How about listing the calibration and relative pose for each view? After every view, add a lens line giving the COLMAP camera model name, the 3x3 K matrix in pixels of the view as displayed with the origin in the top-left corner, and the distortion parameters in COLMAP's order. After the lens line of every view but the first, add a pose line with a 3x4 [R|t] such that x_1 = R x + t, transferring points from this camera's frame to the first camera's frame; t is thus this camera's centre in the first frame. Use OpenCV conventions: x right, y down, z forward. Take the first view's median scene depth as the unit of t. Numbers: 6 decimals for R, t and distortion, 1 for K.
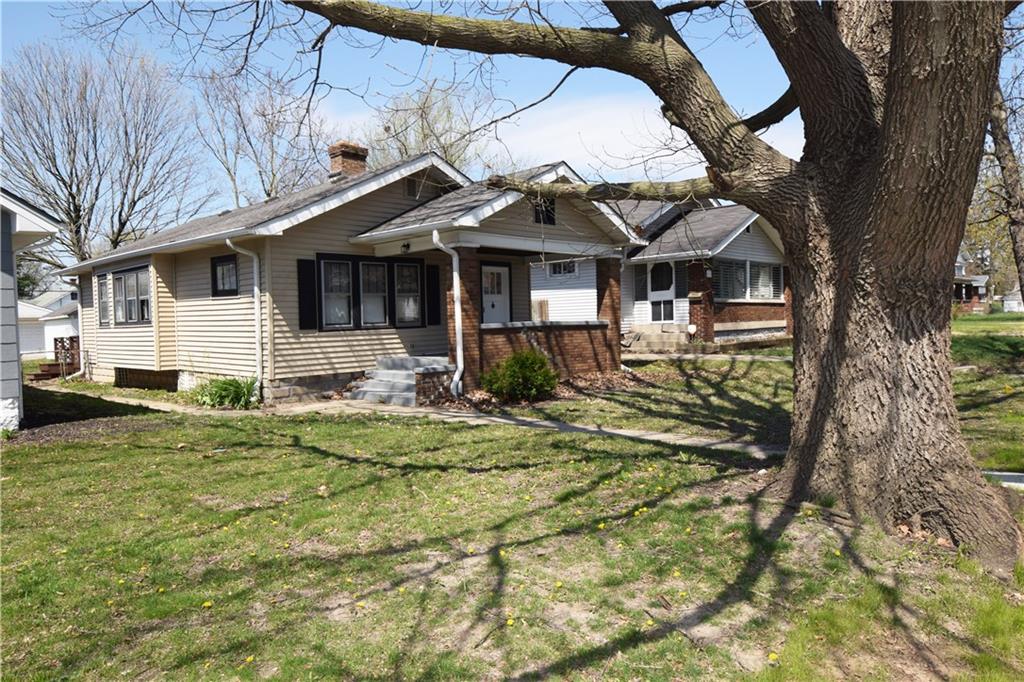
lens RADIAL K [[665.4, 0, 512.0], [0, 665.4, 341.0], [0, 0, 1]] dist [0.000555, 0.000014]
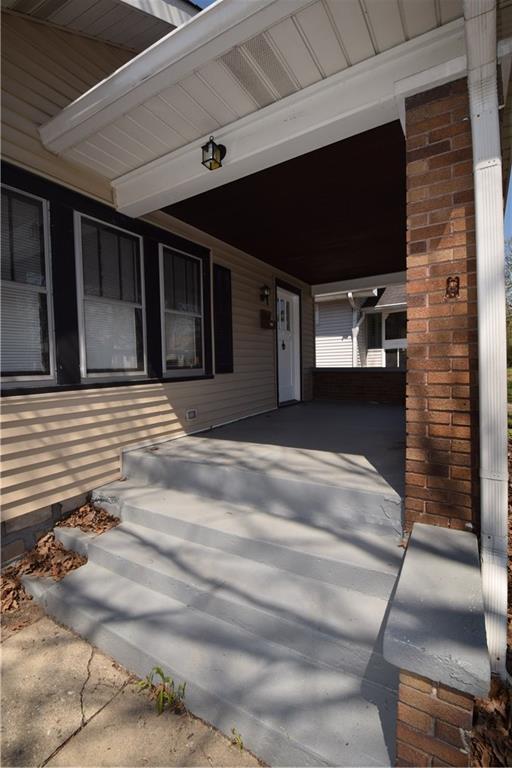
lens RADIAL K [[336.1, 0, 253.0], [0, 336.1, 381.0], [0, 0, 1]] dist [0.011918, -0.021718]
pose [[0.976714, -0.005251, 0.214483, -0.164930], [0.003176, 0.999945, 0.010020, -0.021852], [-0.214524, -0.009106, 0.976676, 0.761168]]
